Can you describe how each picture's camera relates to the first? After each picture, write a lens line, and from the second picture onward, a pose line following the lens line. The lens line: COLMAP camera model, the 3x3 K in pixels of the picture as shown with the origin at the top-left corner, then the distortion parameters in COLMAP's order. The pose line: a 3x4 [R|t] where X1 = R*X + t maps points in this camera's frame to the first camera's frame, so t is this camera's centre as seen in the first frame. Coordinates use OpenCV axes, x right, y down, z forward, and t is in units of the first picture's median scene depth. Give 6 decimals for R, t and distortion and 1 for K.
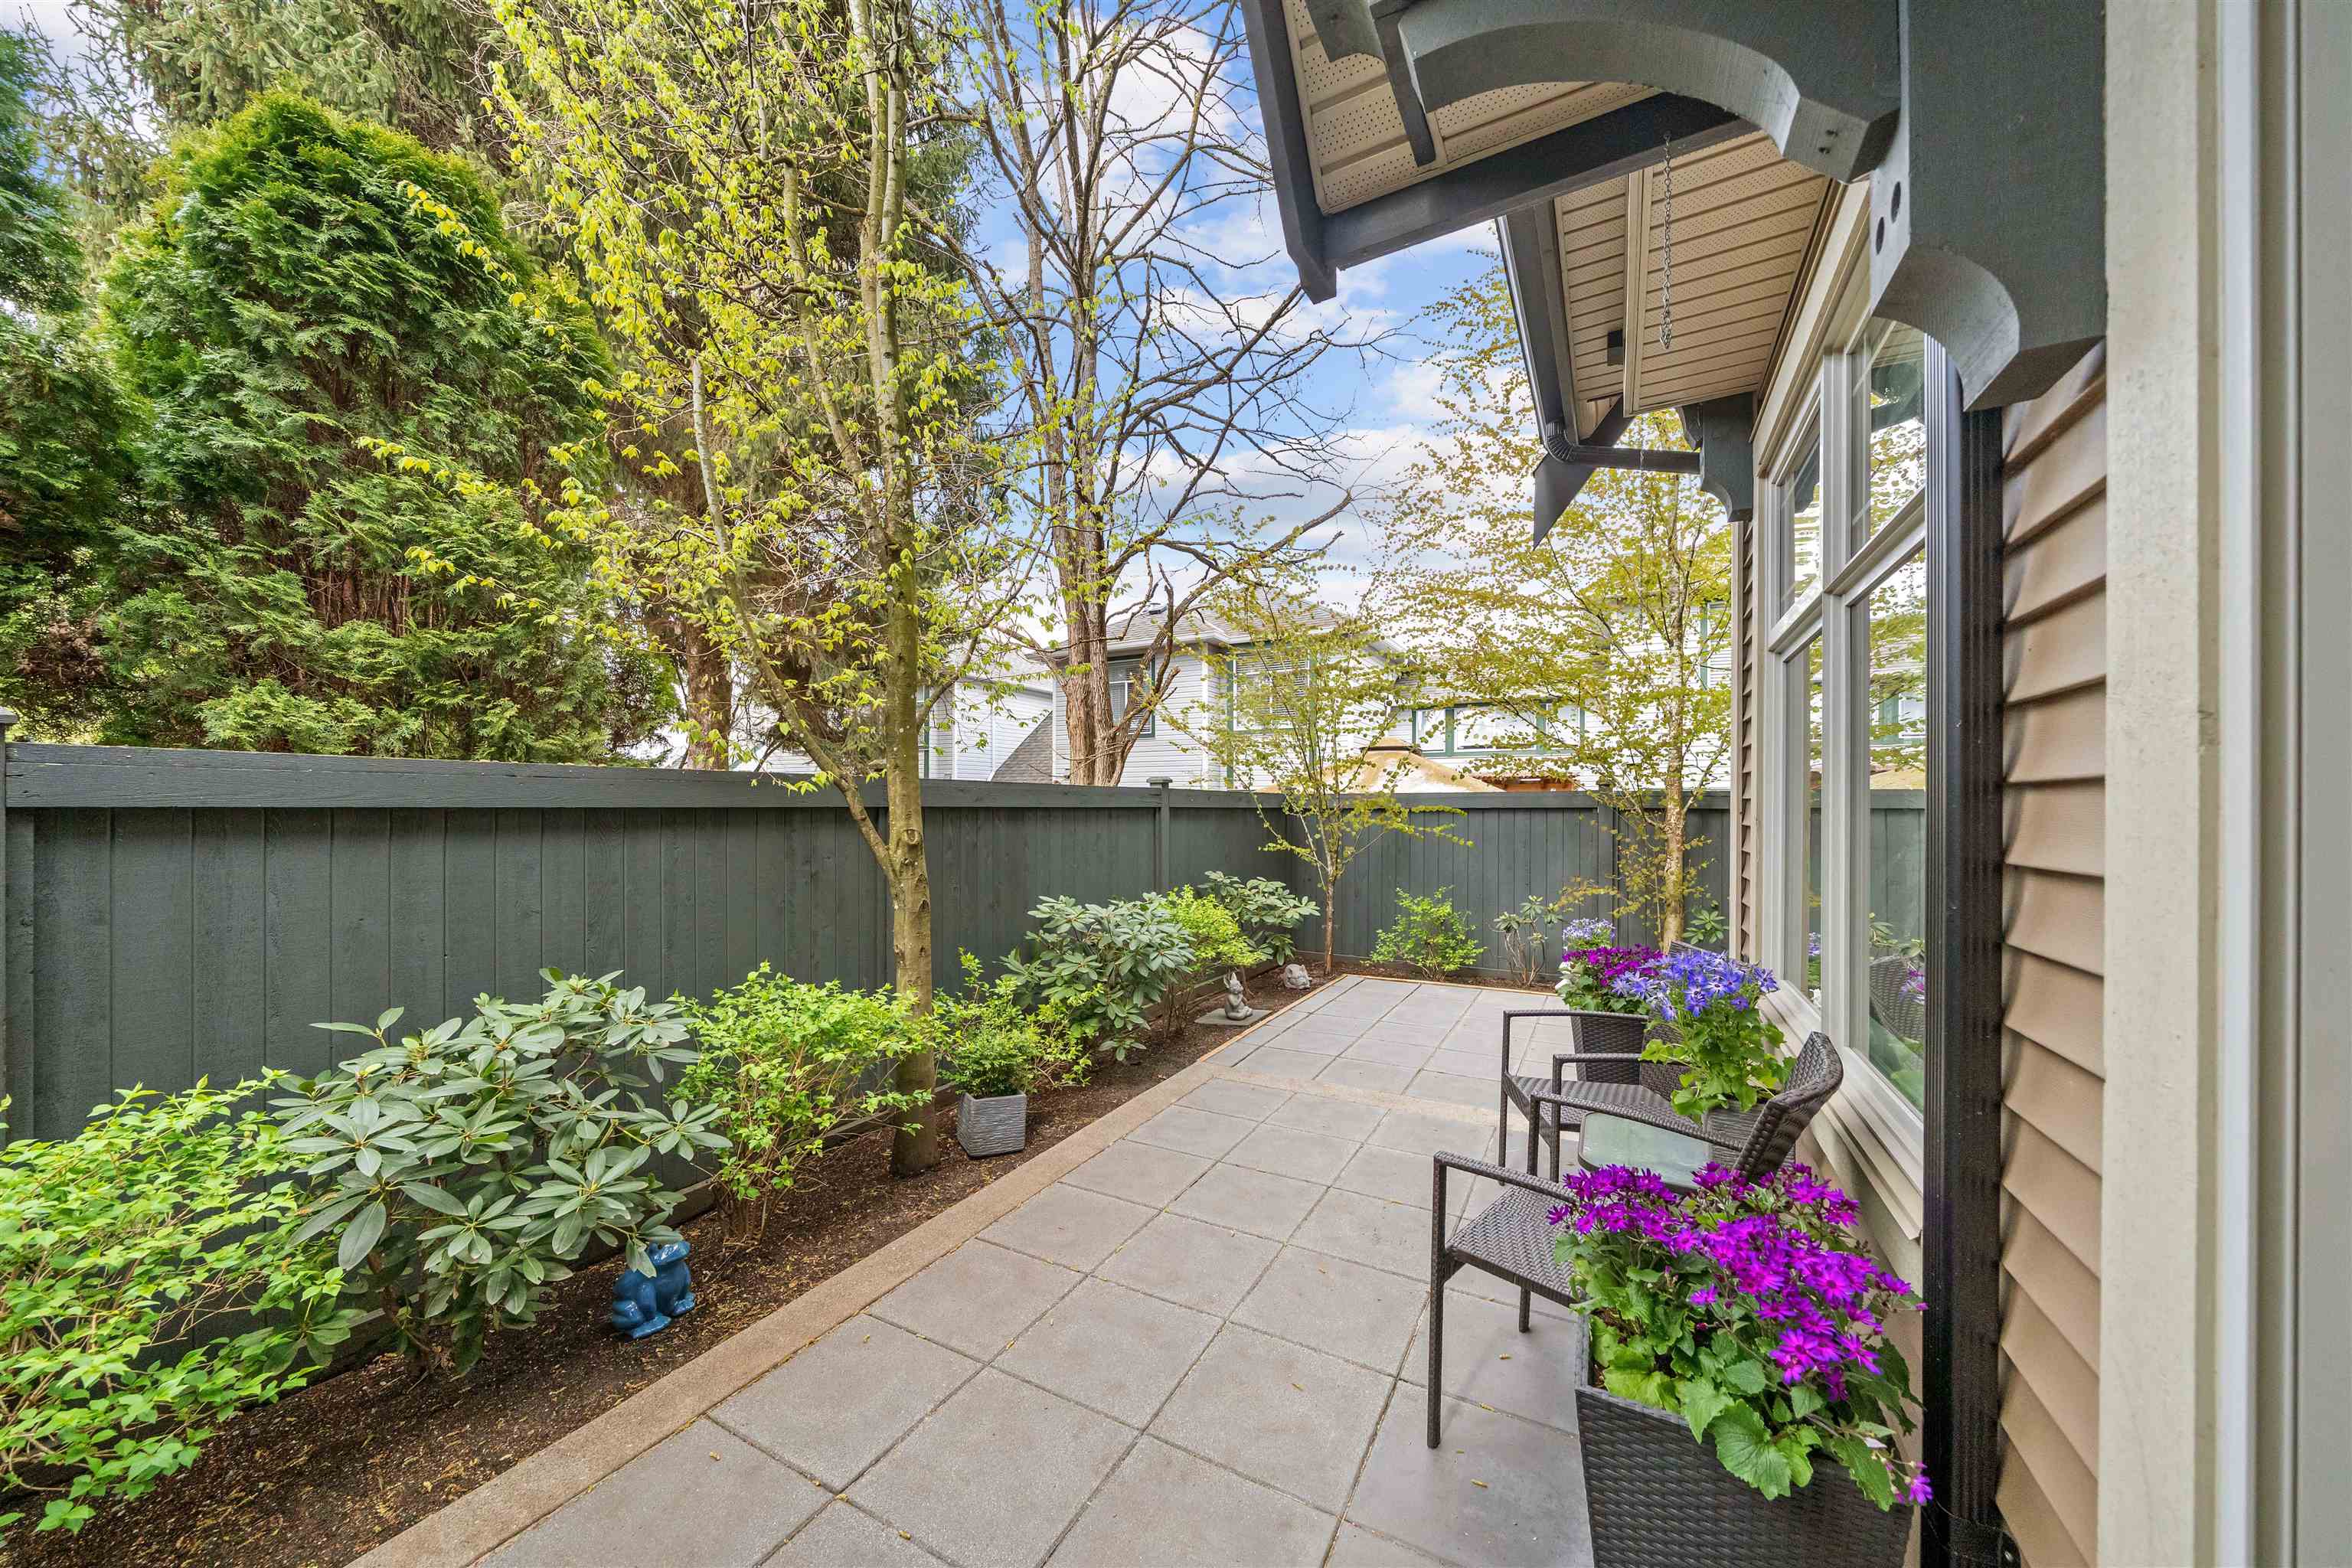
lens RADIAL K [[815.6, 0, 1160.0], [0, 815.6, 798.5], [0, 0, 1]] dist [0.000602, 0.000033]
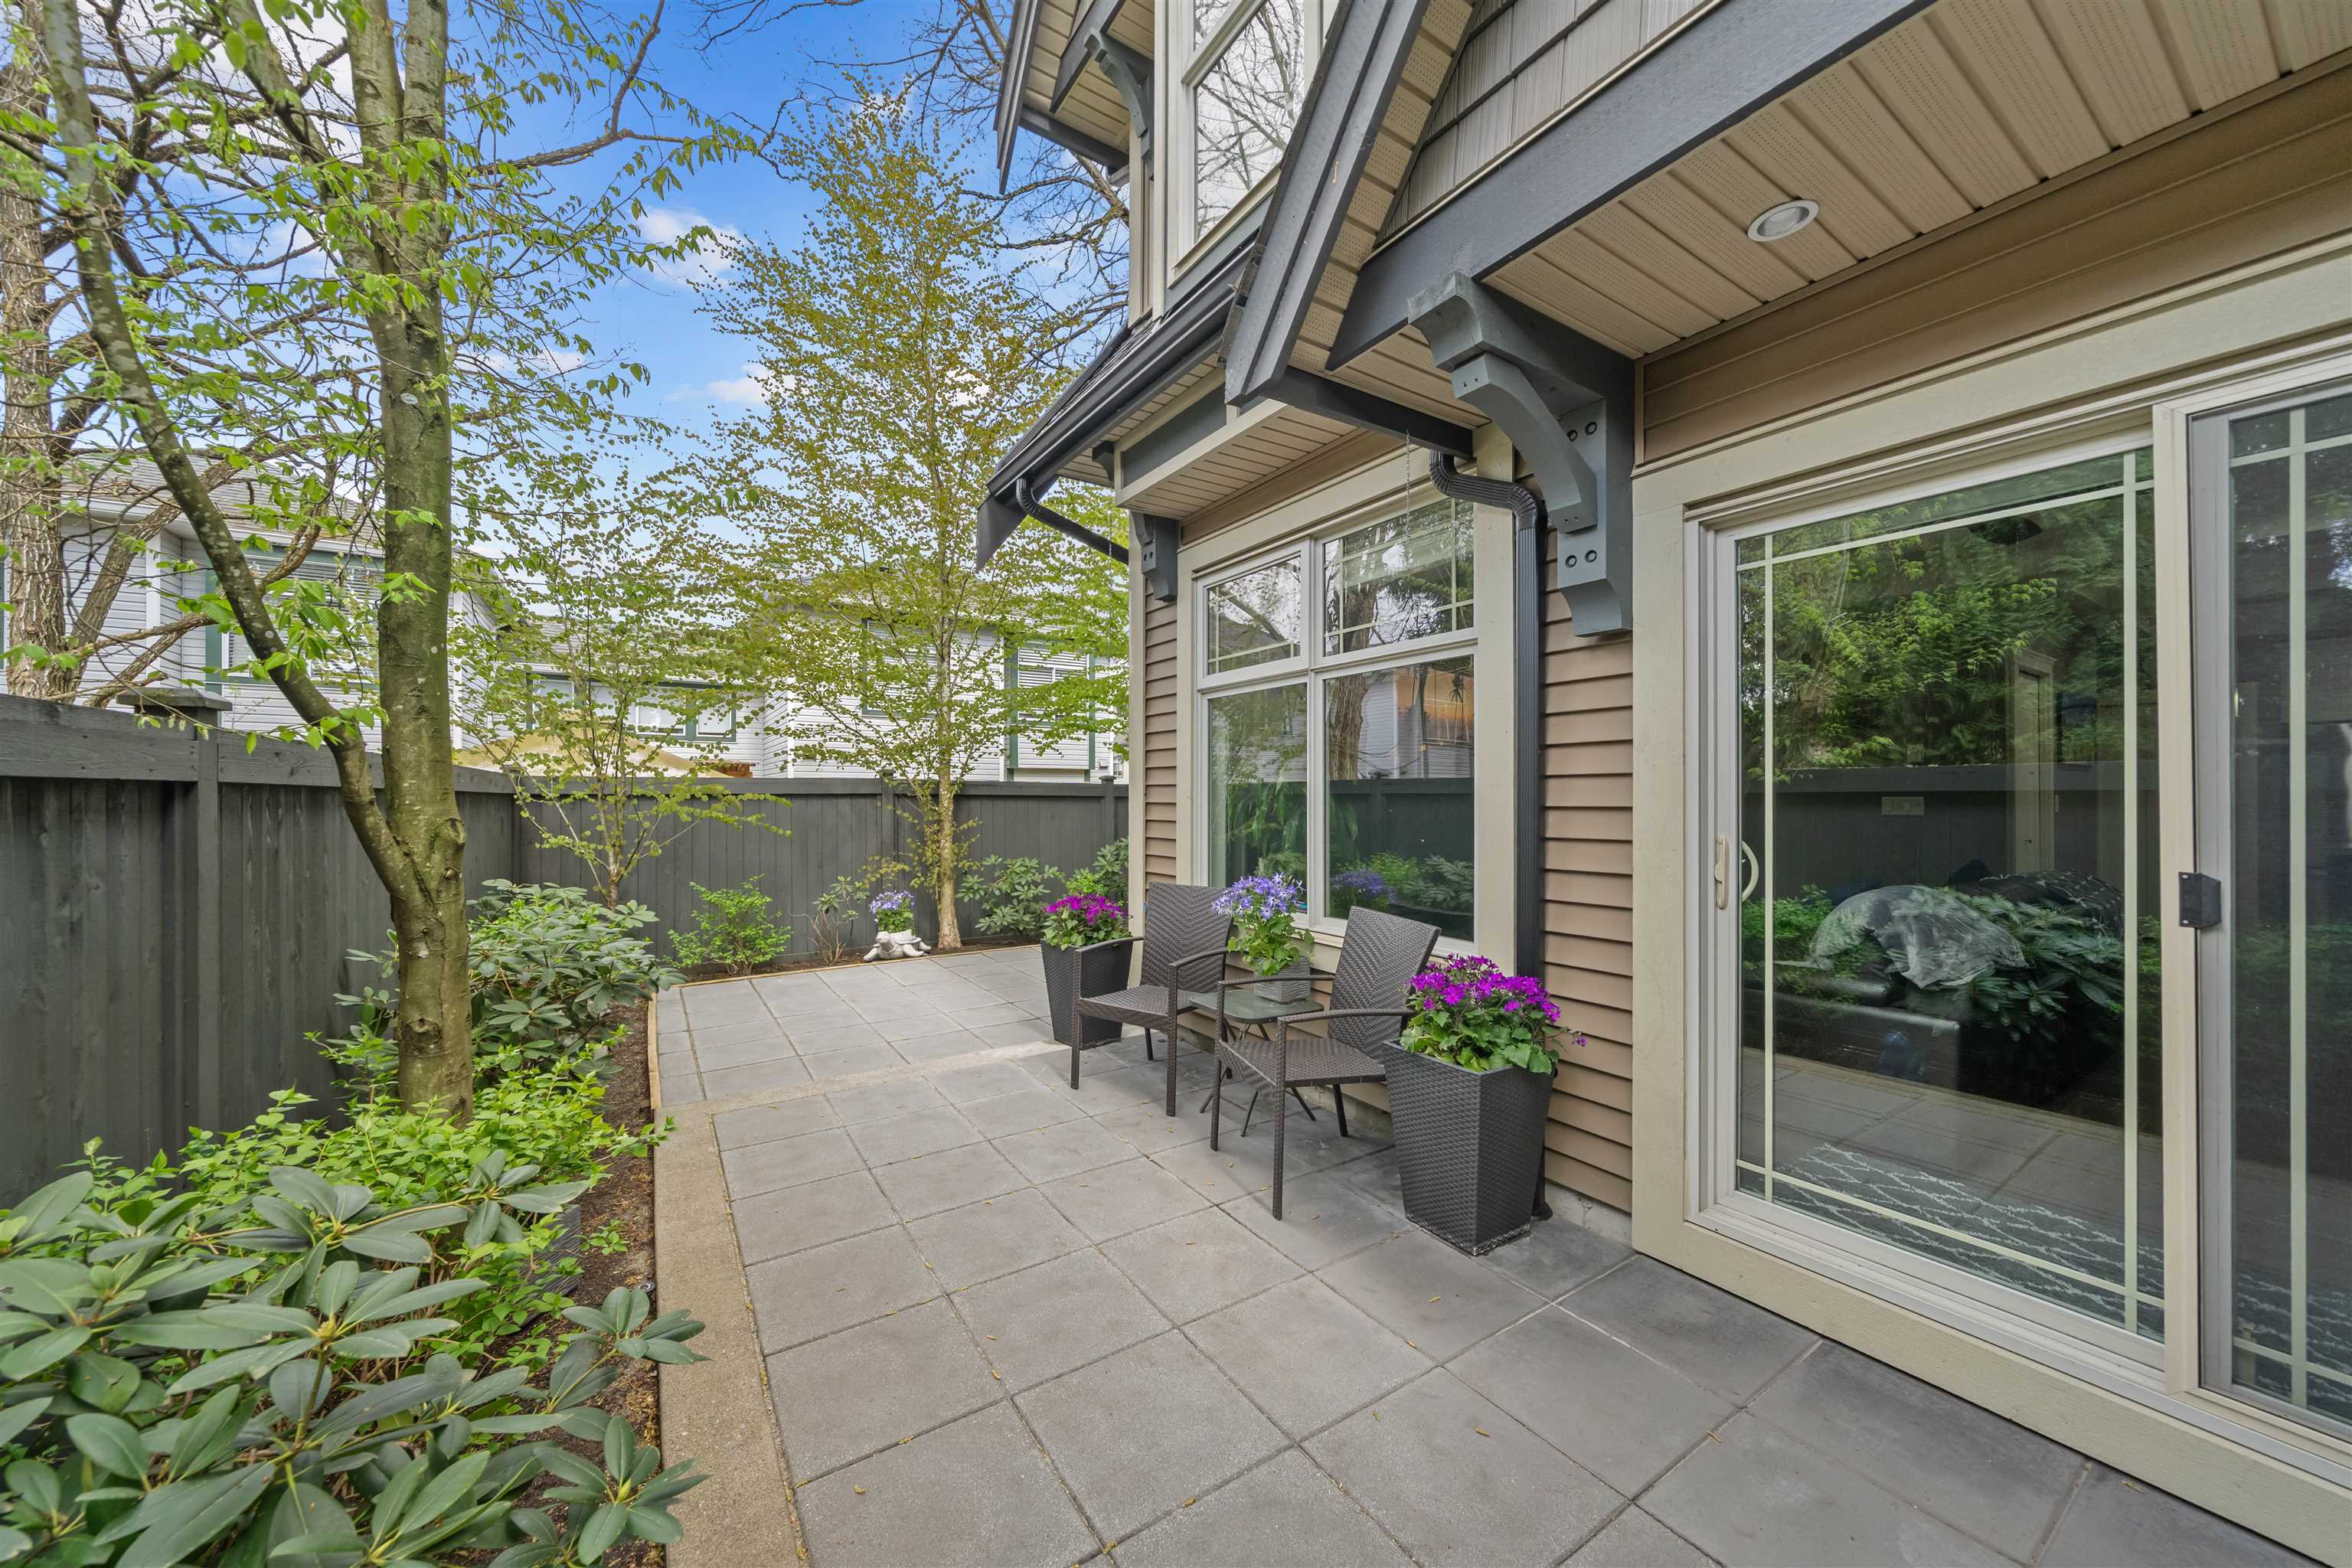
lens RADIAL K [[815.6, 0, 1160.0], [0, 815.6, 798.5], [0, 0, 1]] dist [0.000602, 0.000033]
pose [[0.475692, 0.001069, 0.879611, -0.522694], [-0.011769, 0.999917, 0.005149, 0.013415], [-0.879533, -0.012801, 0.475665, 0.243204]]
